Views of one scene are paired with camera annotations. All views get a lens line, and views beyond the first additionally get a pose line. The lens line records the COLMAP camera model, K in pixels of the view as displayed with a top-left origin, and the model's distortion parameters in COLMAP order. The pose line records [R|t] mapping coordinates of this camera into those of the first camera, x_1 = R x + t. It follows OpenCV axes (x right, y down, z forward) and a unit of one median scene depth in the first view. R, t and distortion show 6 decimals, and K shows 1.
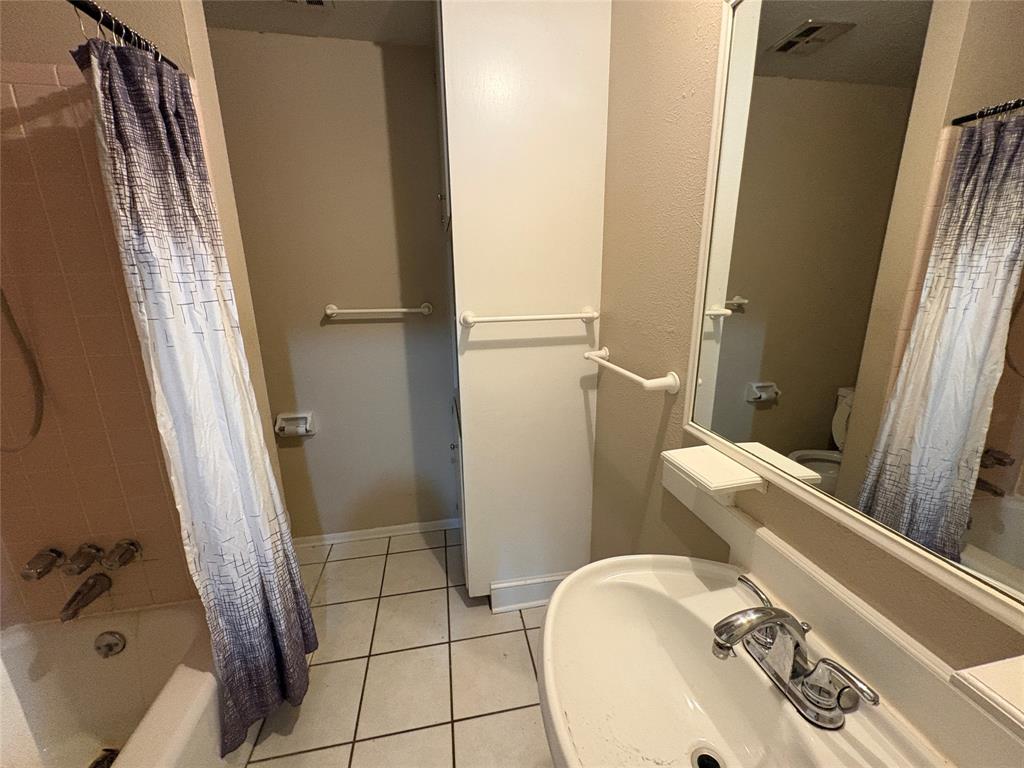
lens RADIAL K [[407.9, 0, 513.0], [0, 407.9, 384.1], [0, 0, 1]] dist [0.002438, -0.000555]
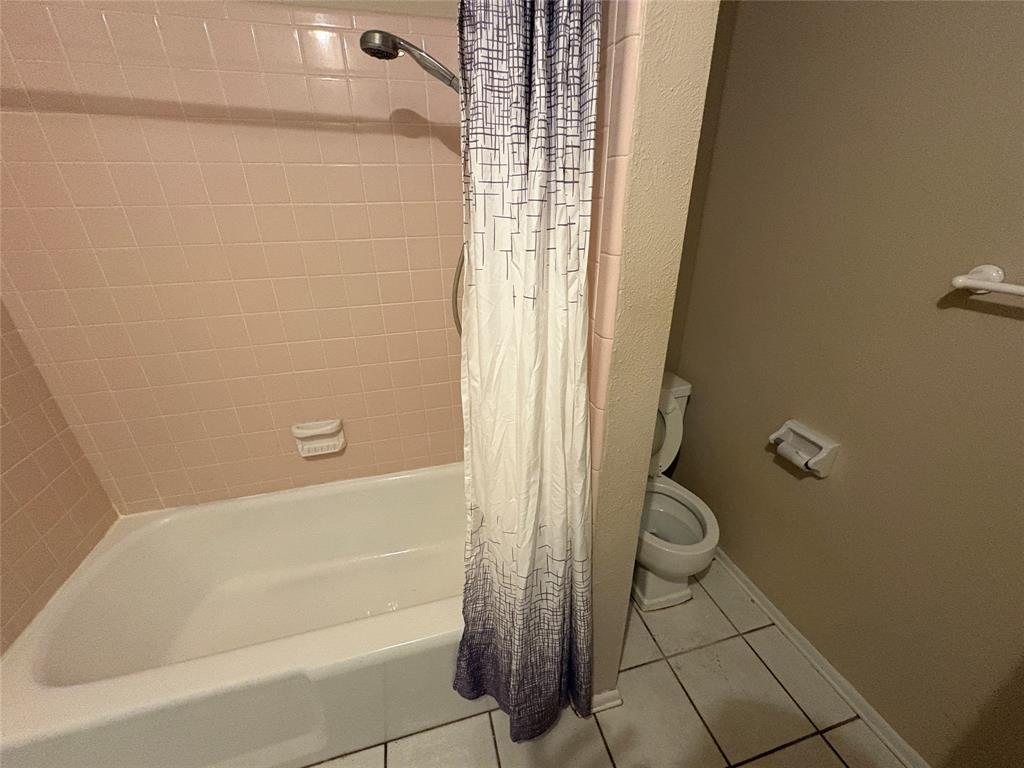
lens RADIAL K [[407.9, 0, 512.4], [0, 407.9, 380.5], [0, 0, 1]] dist [0.002438, -0.000555]
pose [[0.081093, 0.412214, -0.907471, -0.040667], [-0.241756, 0.891416, 0.383317, -0.127344], [0.966943, 0.188303, 0.171943, 0.446034]]
